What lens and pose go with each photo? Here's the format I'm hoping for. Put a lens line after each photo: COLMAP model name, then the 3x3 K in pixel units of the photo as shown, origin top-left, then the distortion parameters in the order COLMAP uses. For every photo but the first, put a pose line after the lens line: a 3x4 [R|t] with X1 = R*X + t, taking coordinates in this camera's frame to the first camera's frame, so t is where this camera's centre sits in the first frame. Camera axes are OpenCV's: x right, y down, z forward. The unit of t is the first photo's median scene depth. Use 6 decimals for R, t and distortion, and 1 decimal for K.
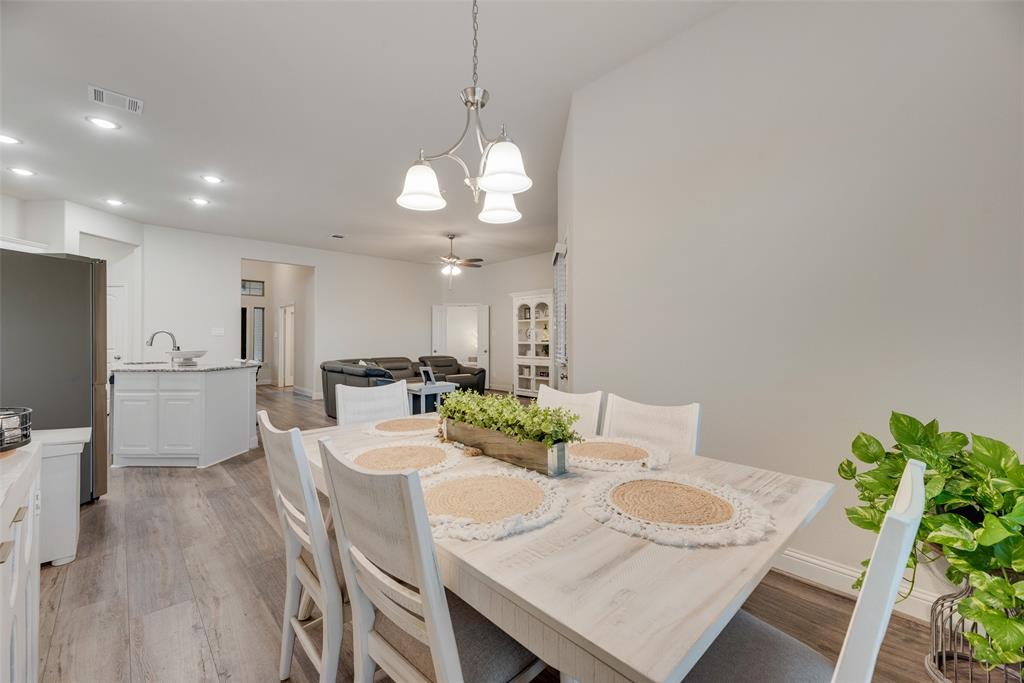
lens RADIAL K [[410.0, 0, 508.4], [0, 410.0, 339.0], [0, 0, 1]] dist [0.007062, -0.000196]
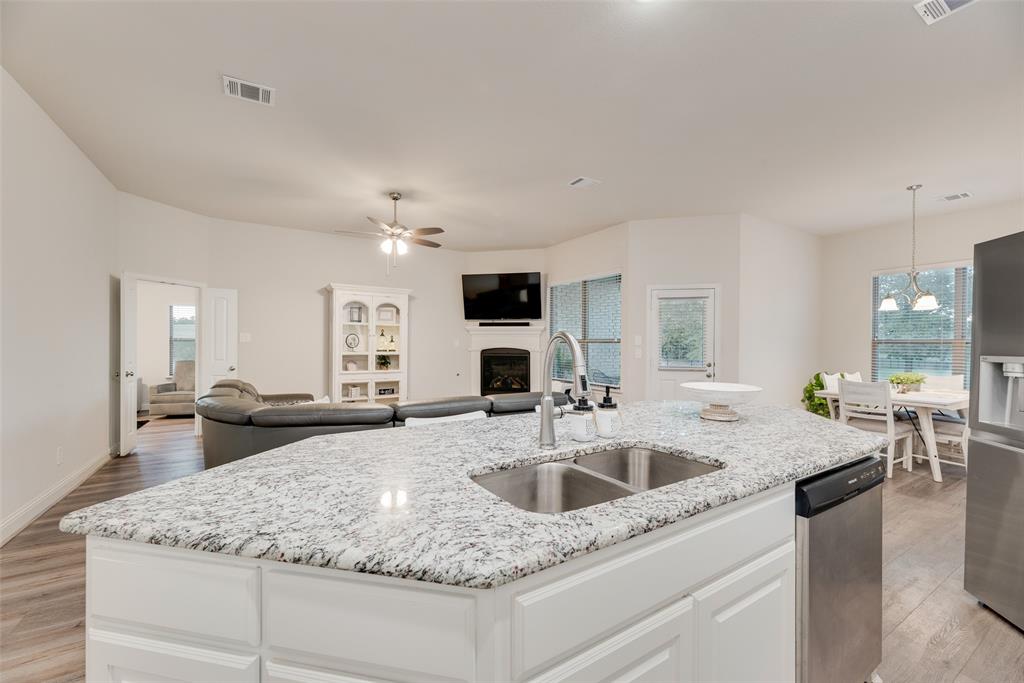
lens RADIAL K [[410.0, 0, 511.5], [0, 410.0, 344.3], [0, 0, 1]] dist [0.007062, -0.000196]
pose [[0.199547, 0.001603, 0.979887, -0.648694], [-0.011413, 0.999935, 0.000688, -0.010597], [-0.979822, -0.011321, 0.199553, 0.584244]]
